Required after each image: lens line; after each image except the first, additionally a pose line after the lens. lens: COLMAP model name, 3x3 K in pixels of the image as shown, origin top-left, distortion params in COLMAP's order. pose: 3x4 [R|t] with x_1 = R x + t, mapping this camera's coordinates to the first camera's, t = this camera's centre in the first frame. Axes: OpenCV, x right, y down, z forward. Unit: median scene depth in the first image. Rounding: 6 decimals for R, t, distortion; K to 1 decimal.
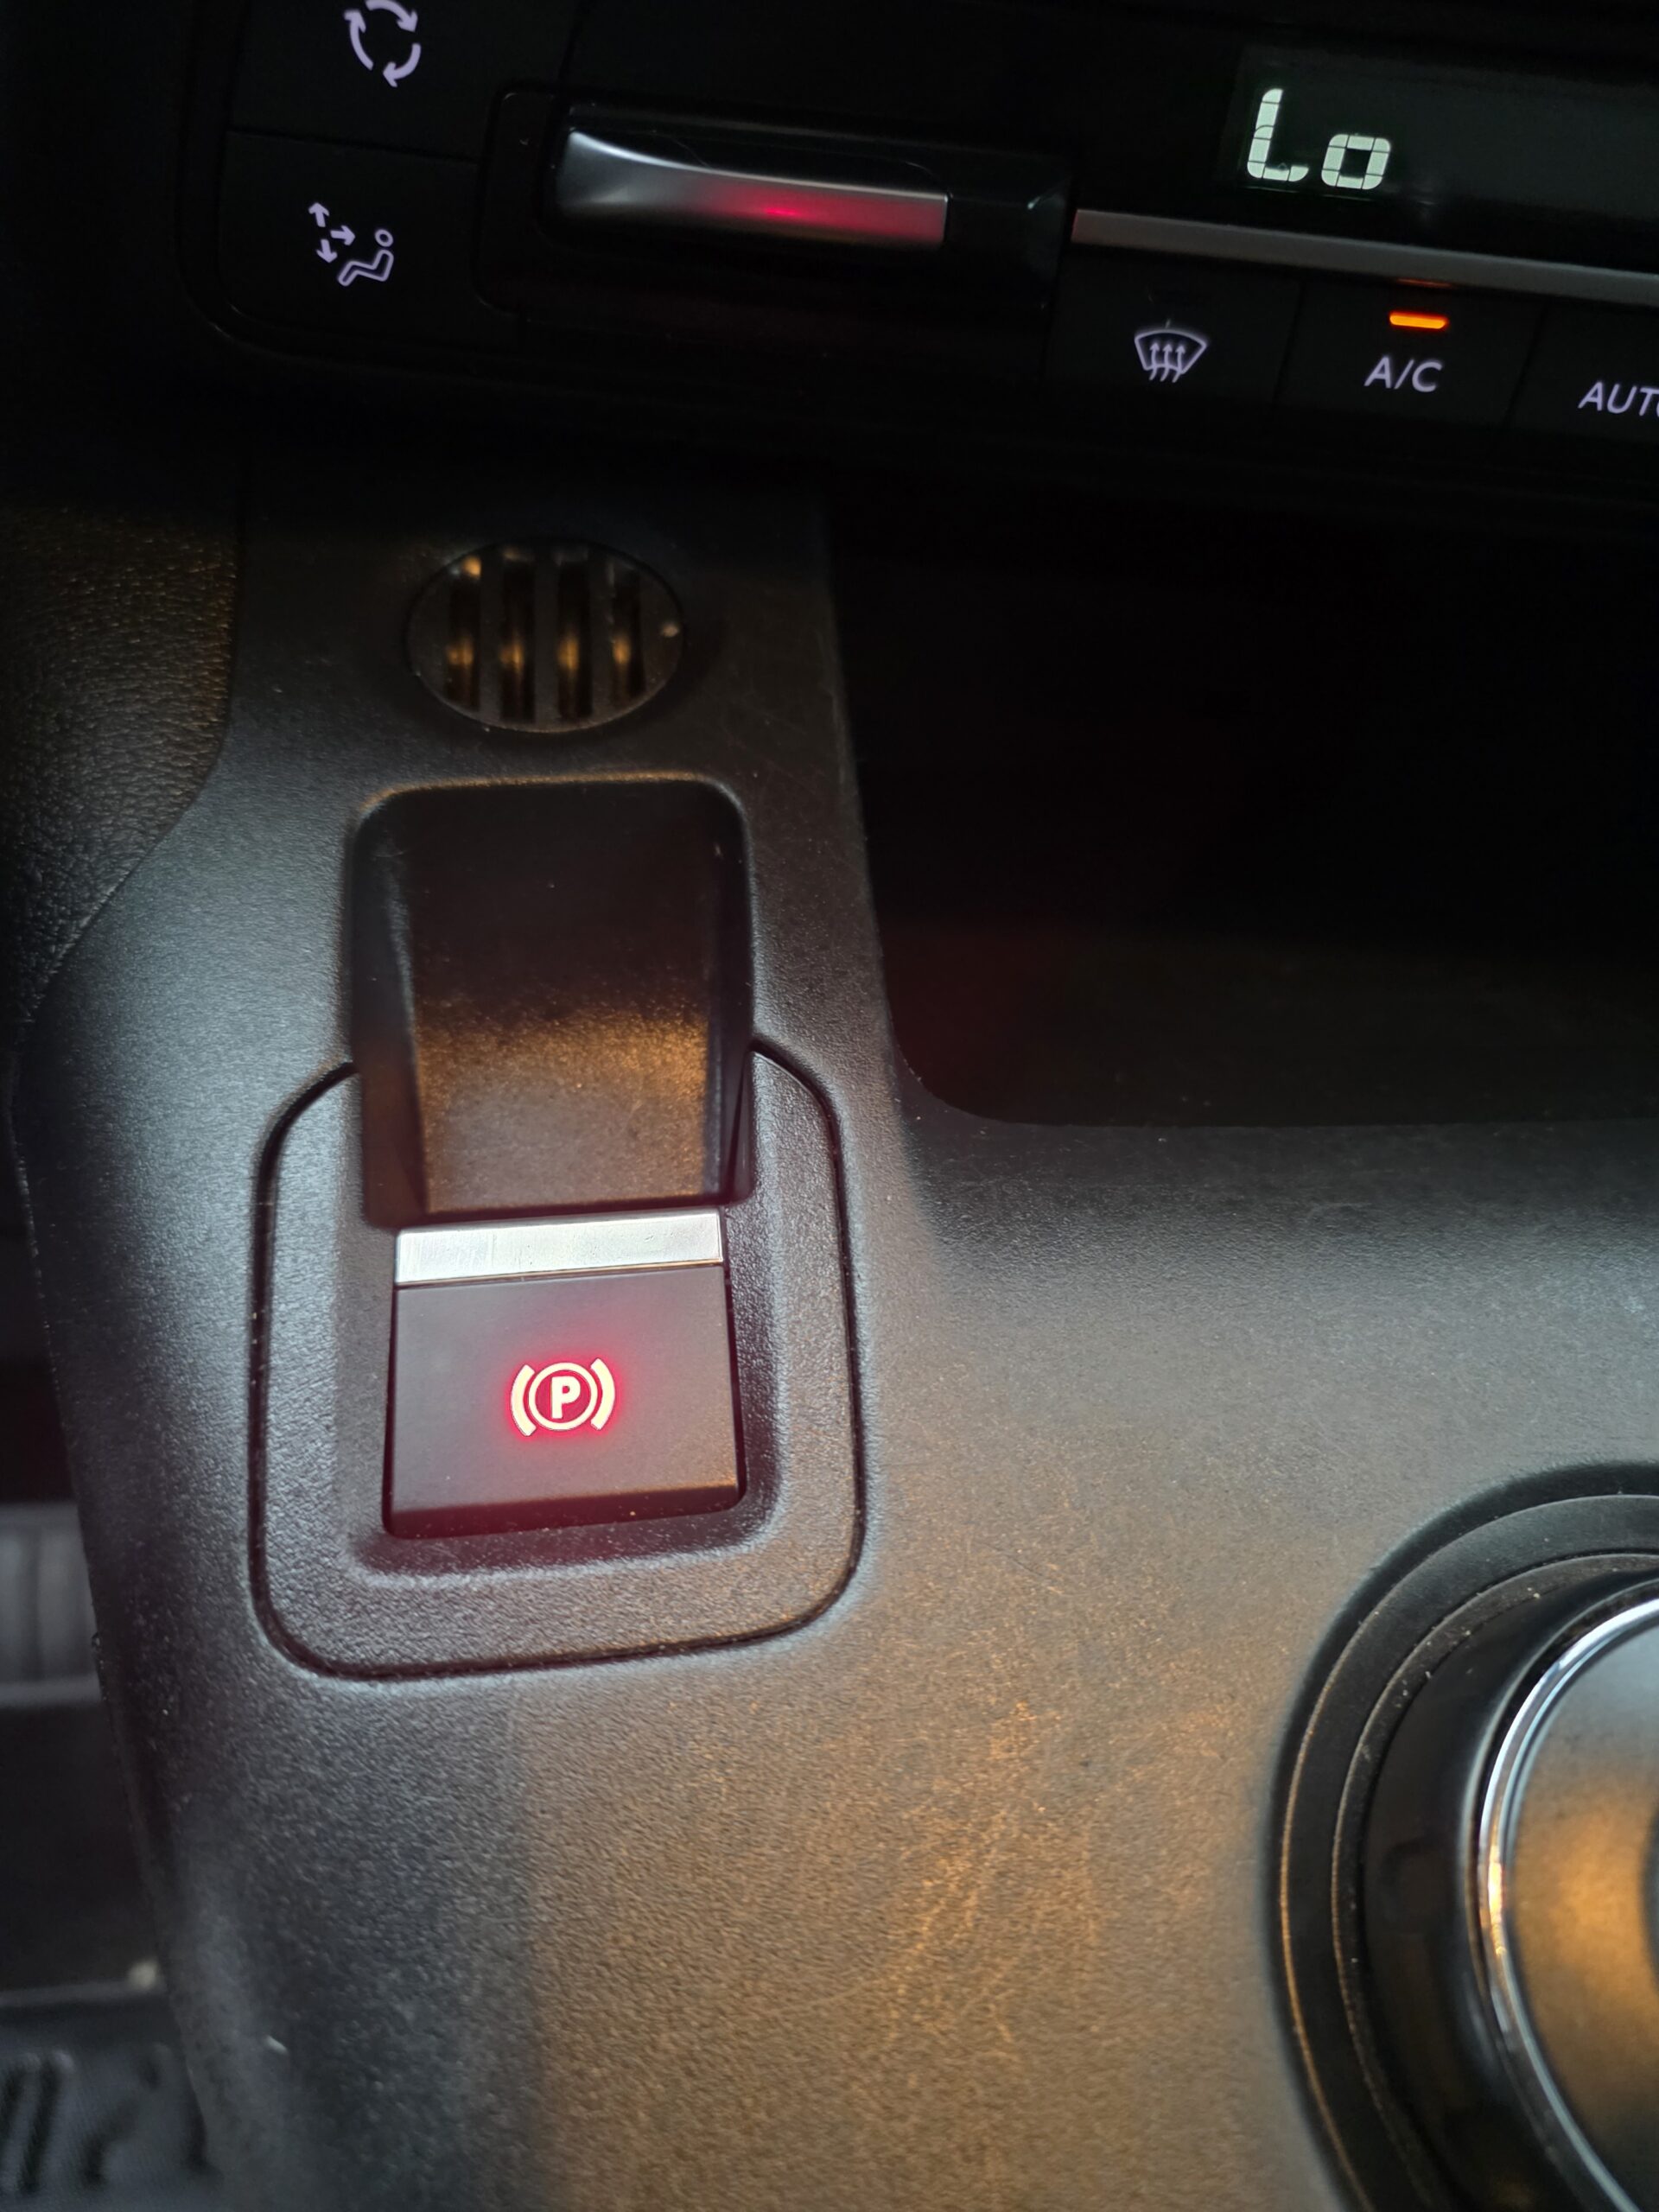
lens RADIAL K [[1463.5, 0, 833.3], [0, 1463.5, 1074.9], [0, 0, 1]] dist [0.001336, -0.004084]
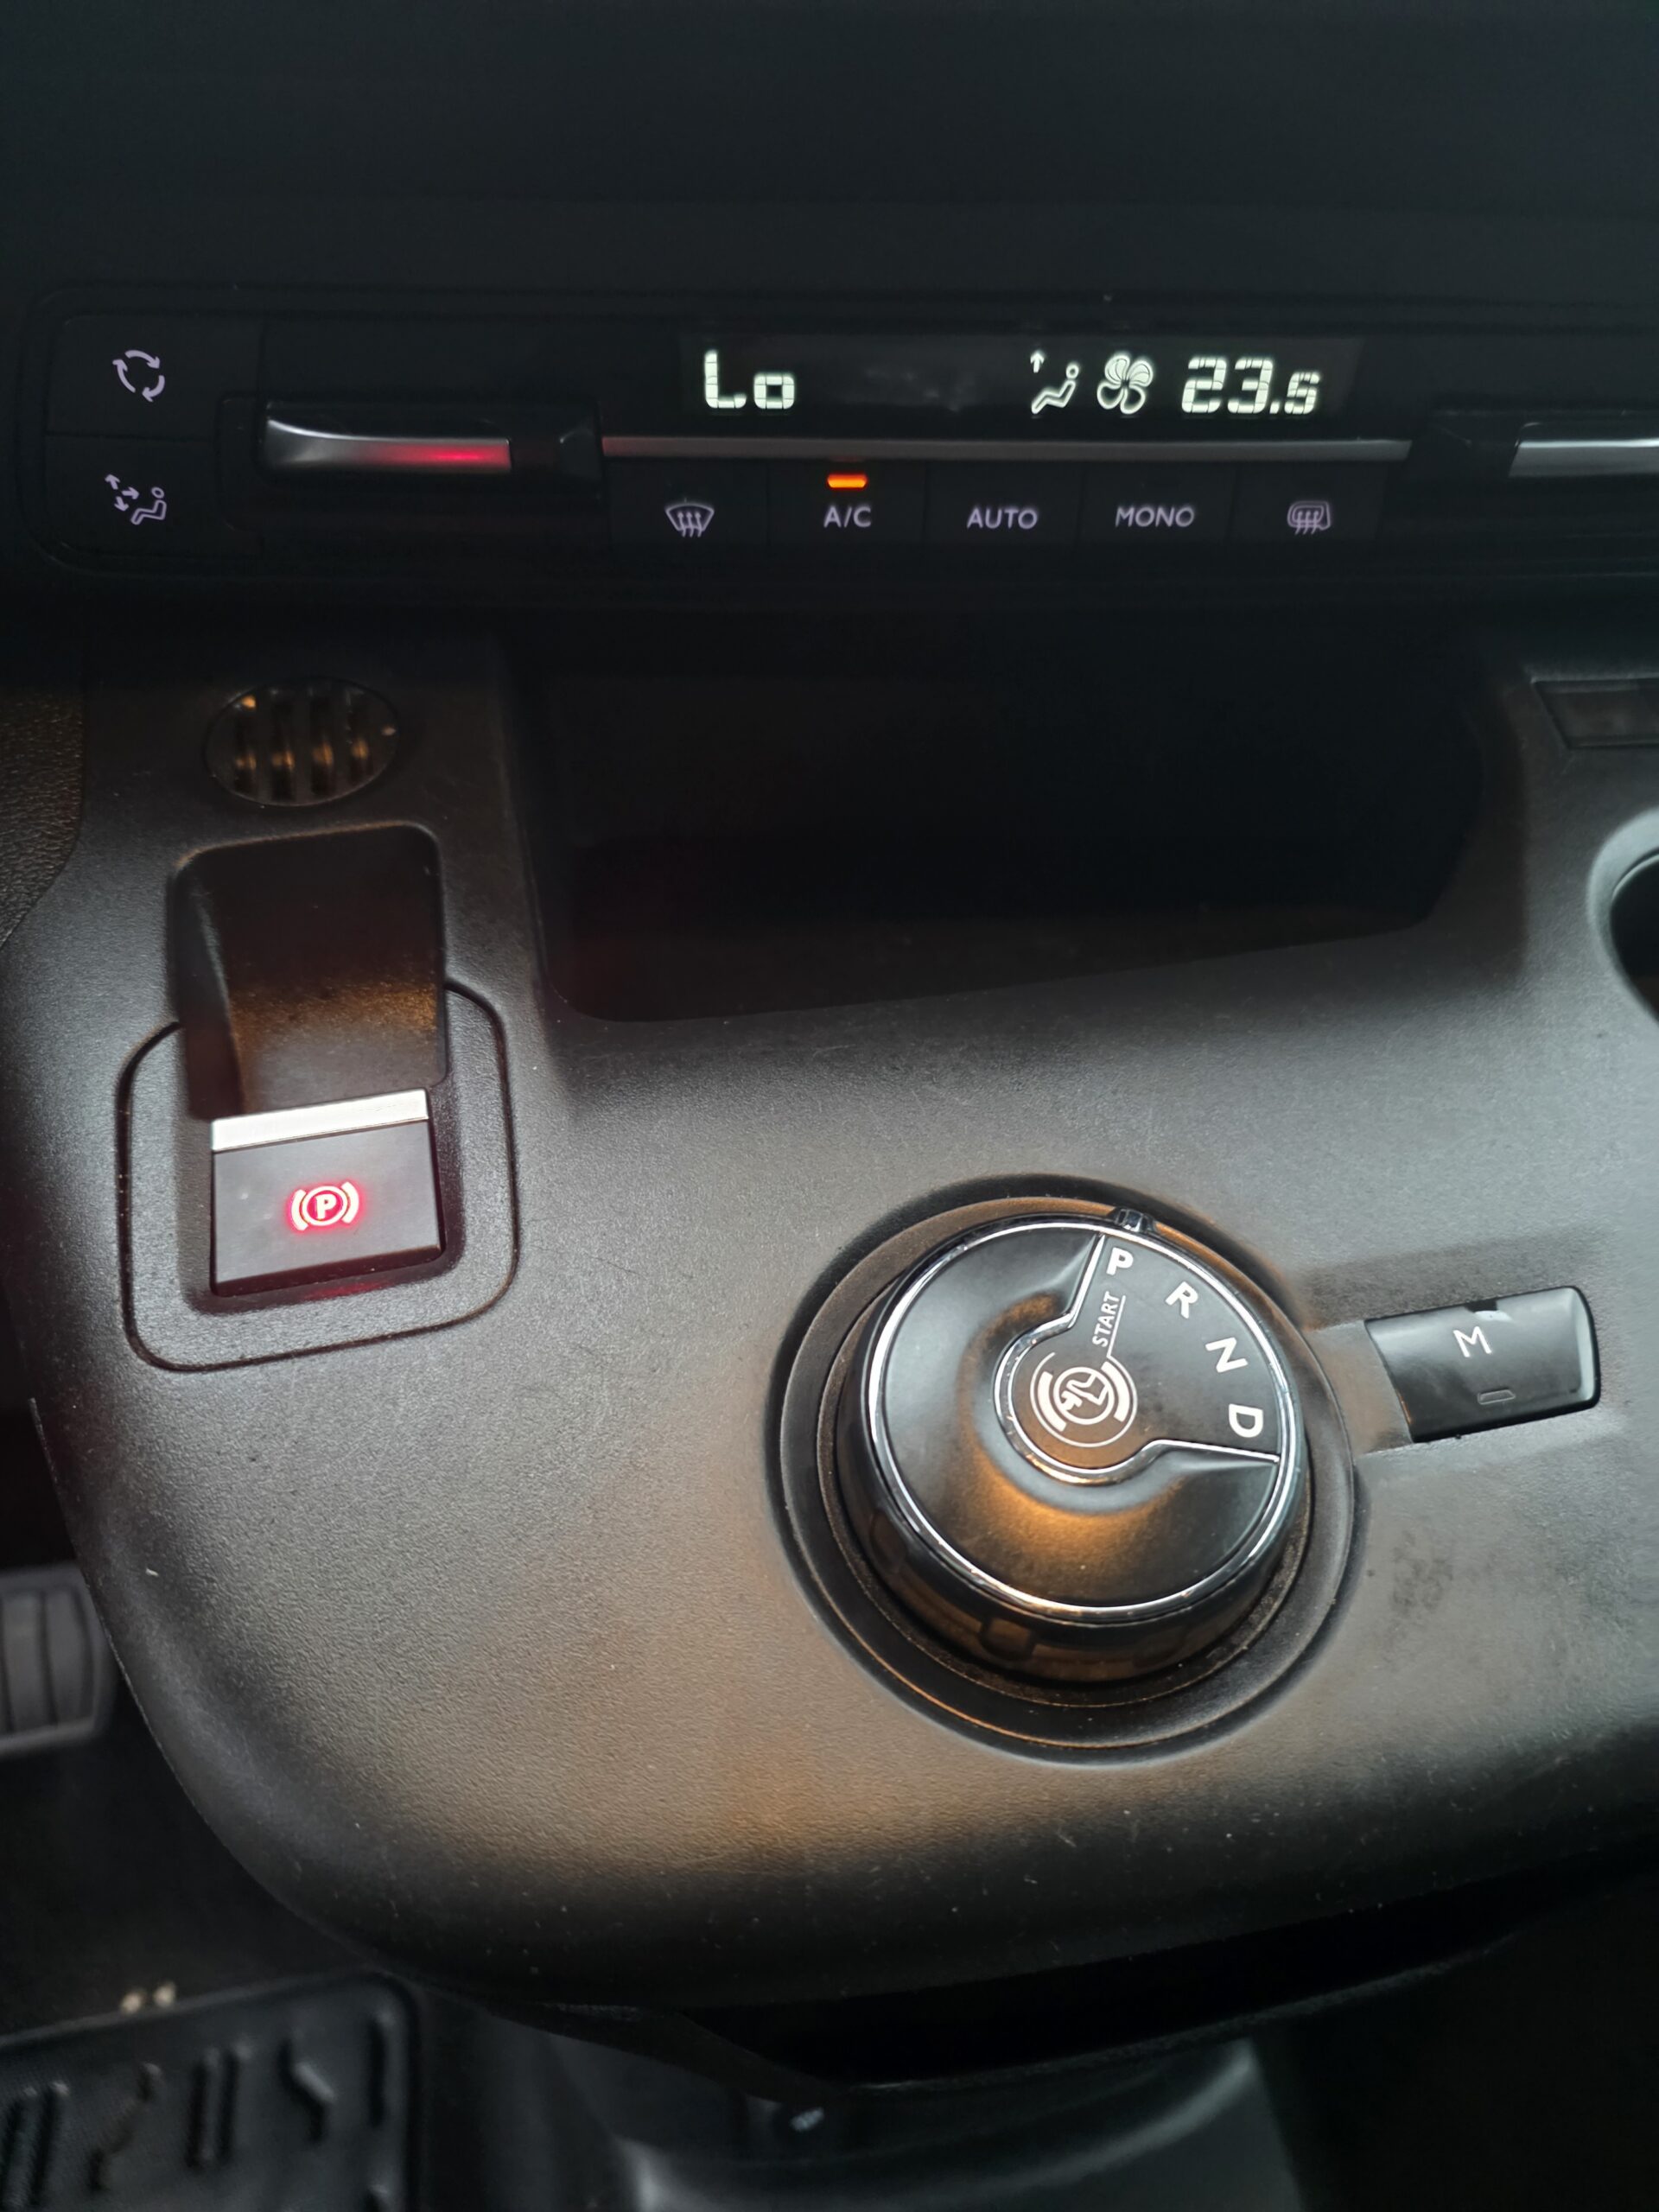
lens RADIAL K [[1492.5, 0, 828.4], [0, 1492.5, 1105.7], [0, 0, 1]] dist [0.036401, -0.008795]
pose [[0.994097, -0.105716, 0.024405, 0.274407], [0.107186, 0.991780, -0.069880, 0.240638], [-0.016817, 0.072083, 0.997257, -0.522562]]
